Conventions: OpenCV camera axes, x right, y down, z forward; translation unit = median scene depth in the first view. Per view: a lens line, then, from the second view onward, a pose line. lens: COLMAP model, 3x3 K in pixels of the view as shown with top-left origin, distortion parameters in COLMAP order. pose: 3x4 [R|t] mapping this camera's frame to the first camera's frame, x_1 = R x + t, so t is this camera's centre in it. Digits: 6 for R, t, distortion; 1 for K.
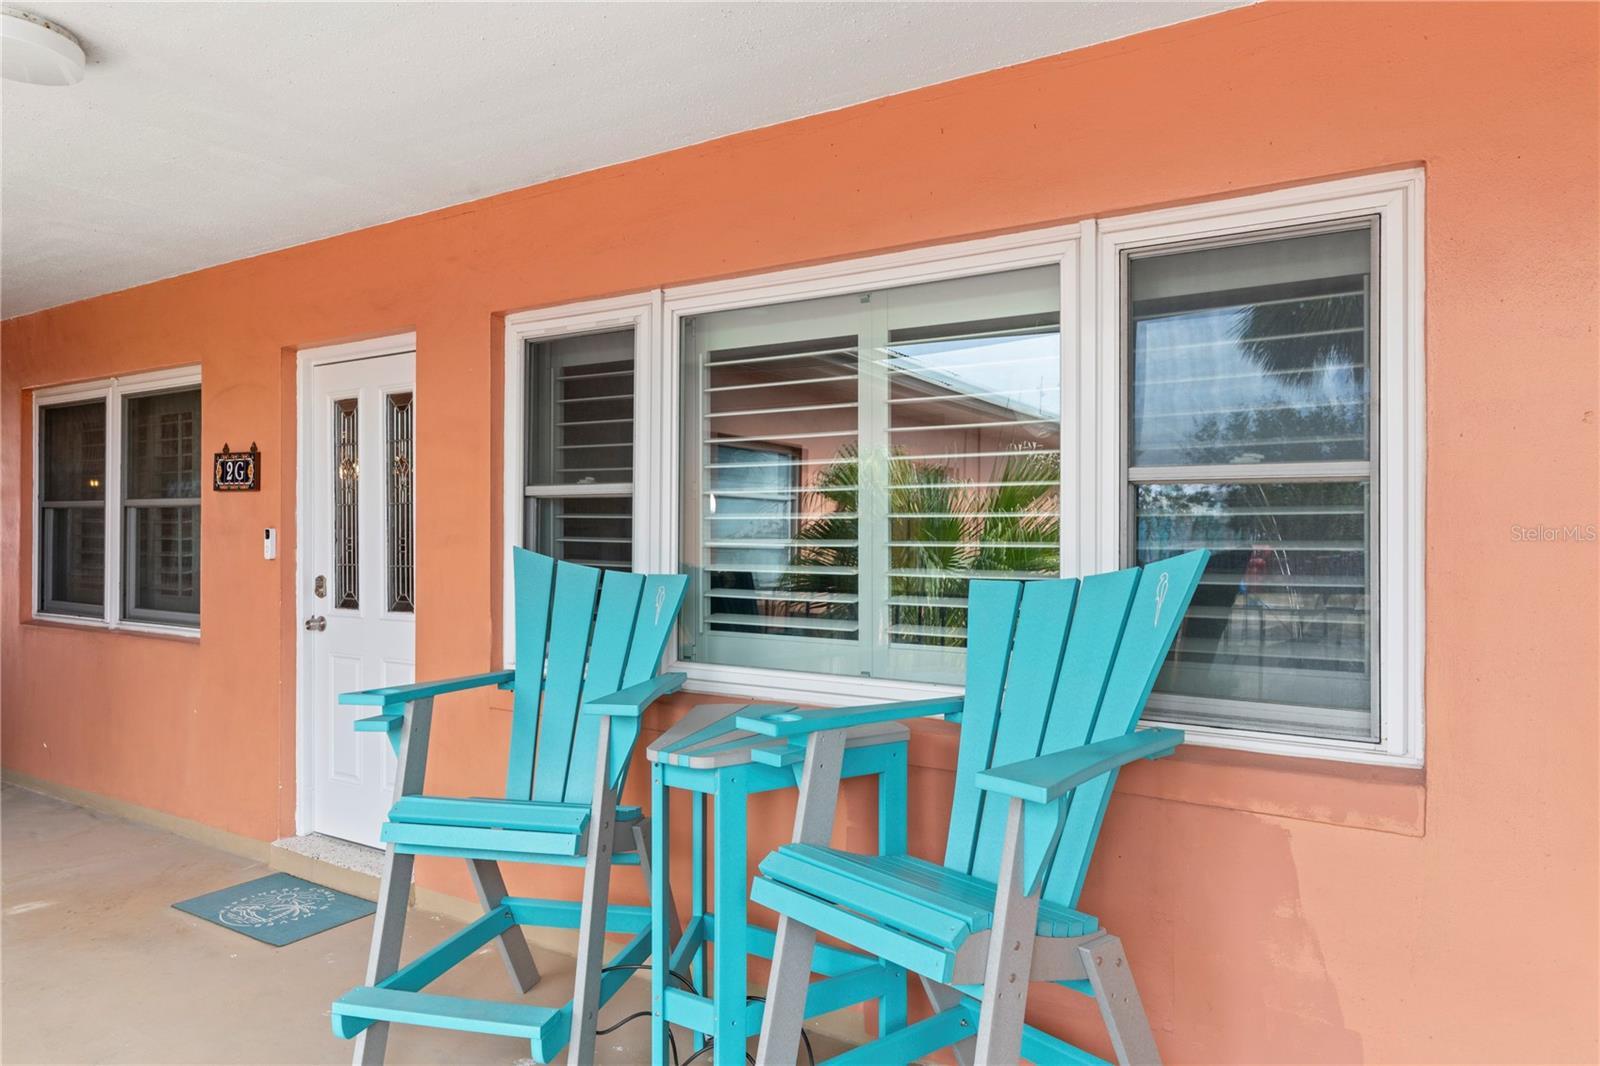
lens RADIAL K [[917.8, 0, 805.9], [0, 917.8, 530.3], [0, 0, 1]] dist [-0.007111, -0.007846]
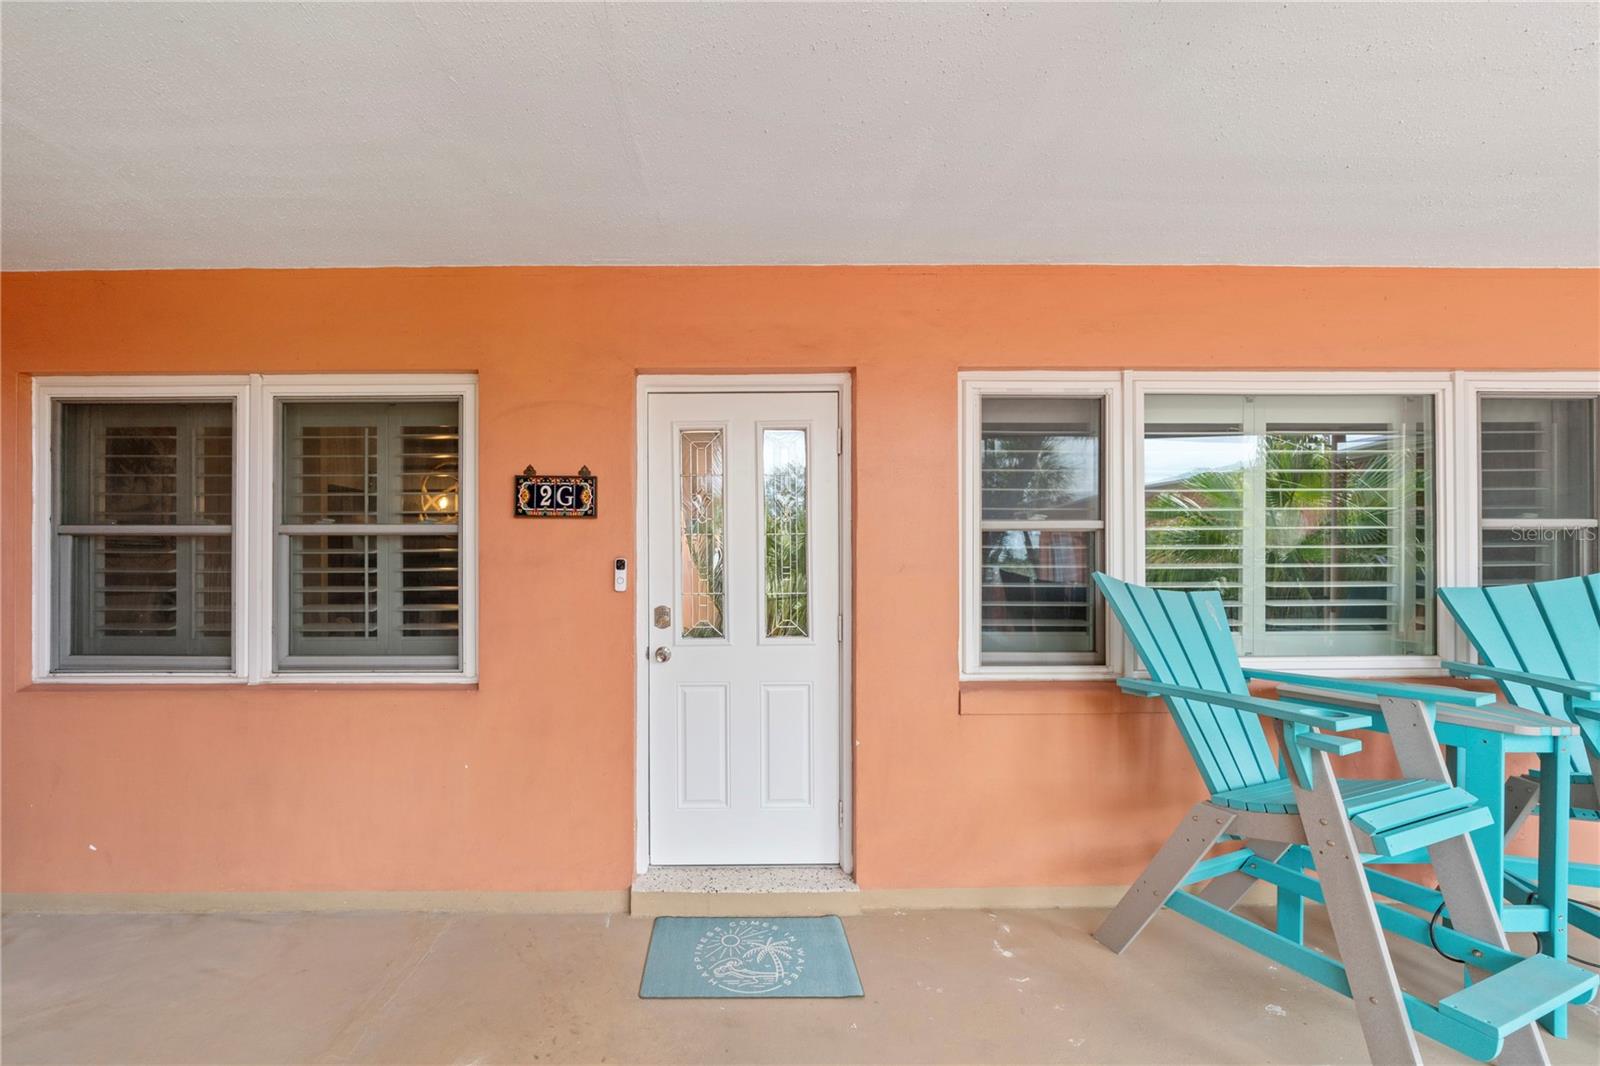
lens RADIAL K [[554.0, 0, 779.1], [0, 554.0, 559.6], [0, 0, 1]] dist [-0.007617, 0.000398]
pose [[0.871052, -0.006939, 0.491141, -0.711414], [0.006204, 0.999976, 0.003124, -0.001697], [-0.491151, 0.000326, 0.871074, 0.414132]]
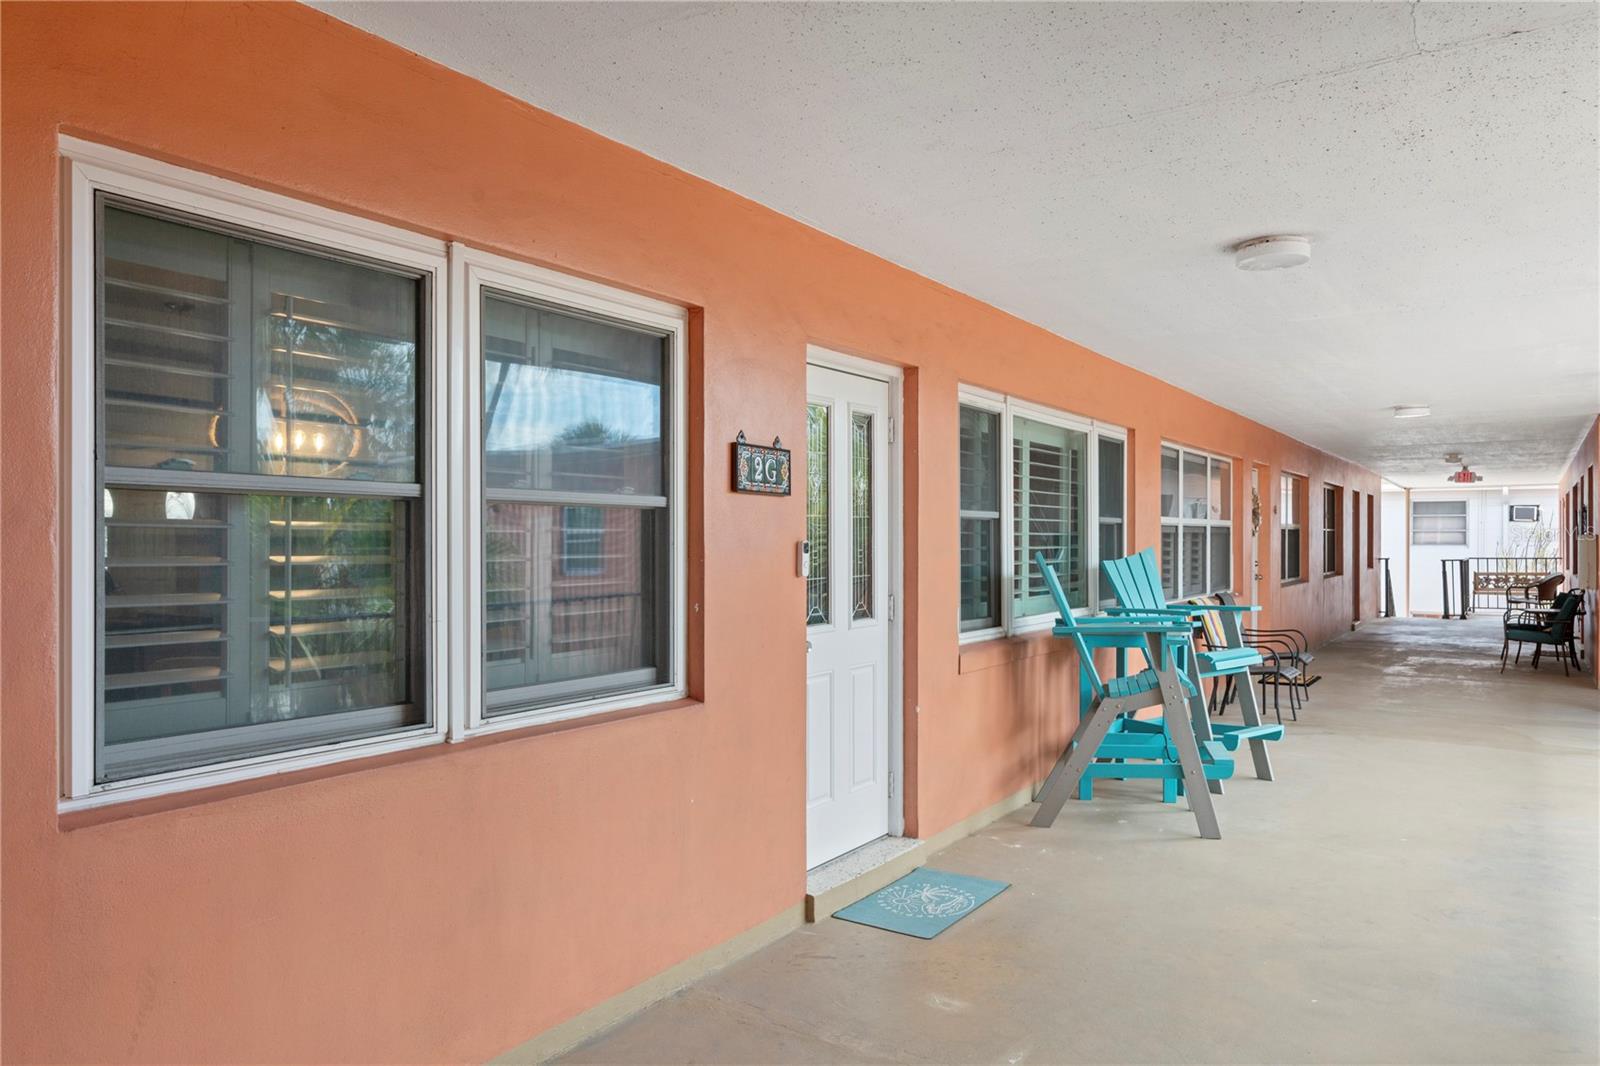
lens RADIAL K [[1098.9, 0, 786.5], [0, 1098.9, 542.4], [0, 0, 1]] dist [0.023229, -0.008108]
pose [[0.079014, -0.002763, 0.996870, -1.607434], [0.003943, 0.999989, 0.002460, -0.003277], [-0.996866, 0.003737, 0.079024, 0.916735]]
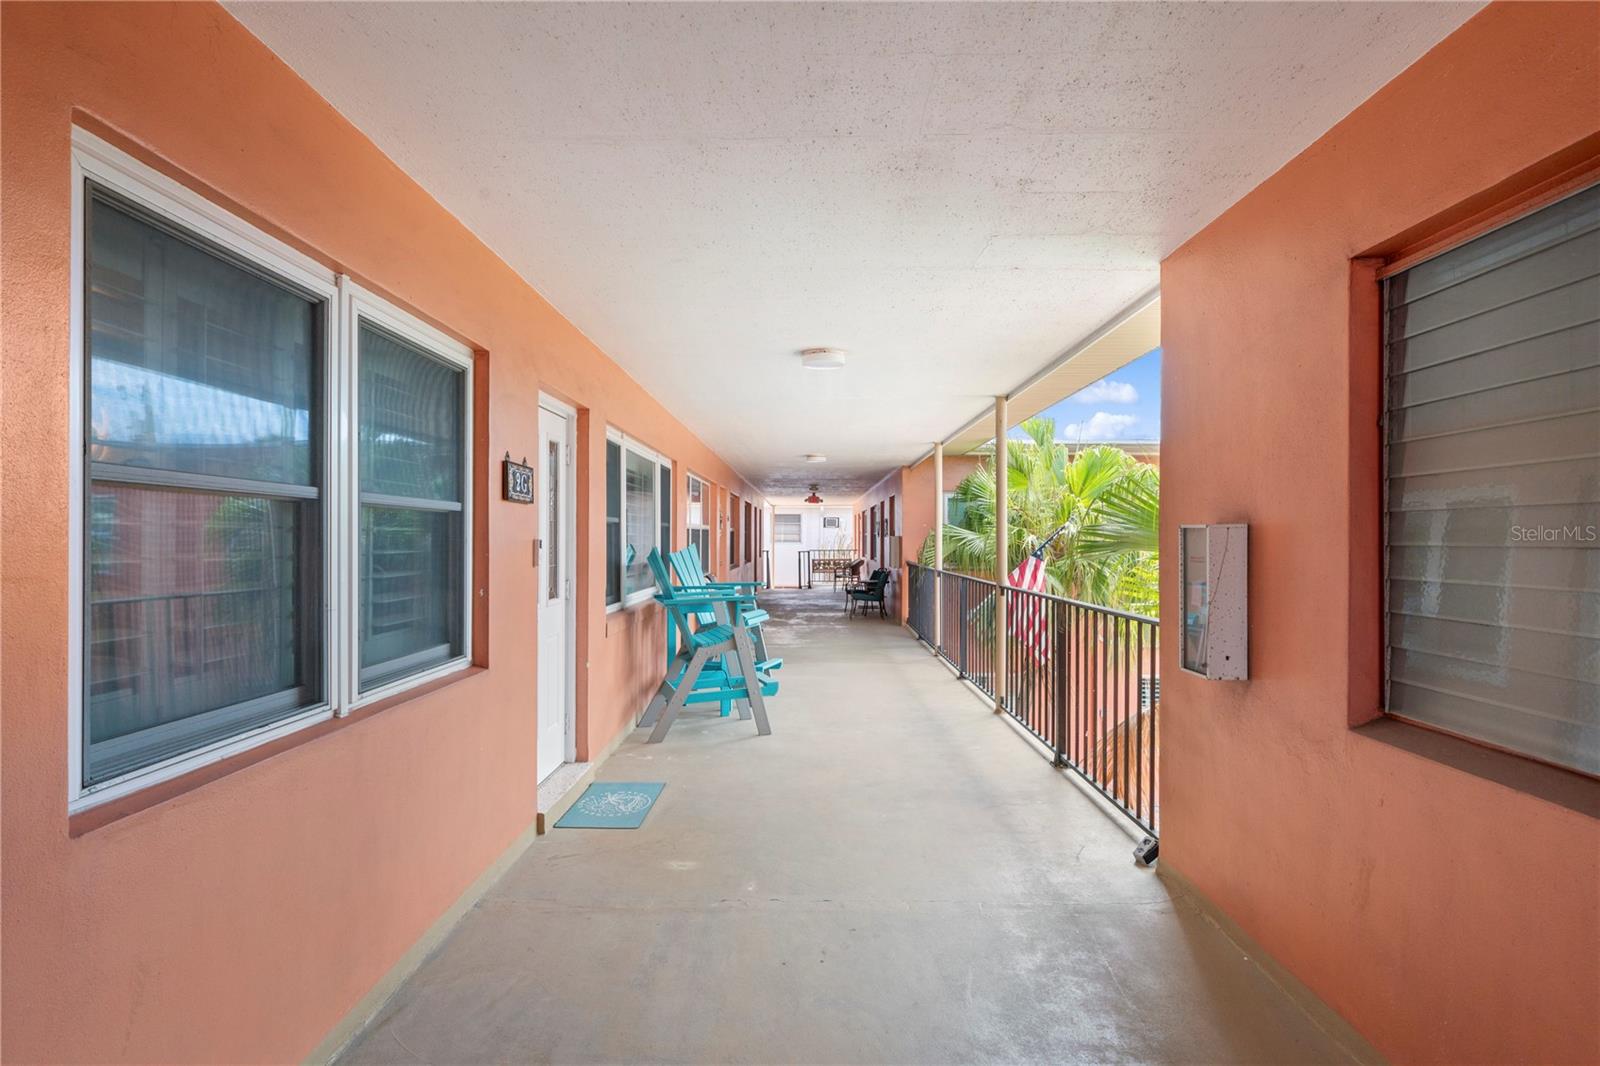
lens RADIAL K [[832.3, 0, 795.9], [0, 832.3, 539.3], [0, 0, 1]] dist [0.024022, 0.000785]
pose [[-0.479441, -0.002201, 0.877572, -1.611760], [0.000581, 0.999996, 0.002825, -0.004275], [-0.877574, 0.001865, -0.479437, 1.193425]]
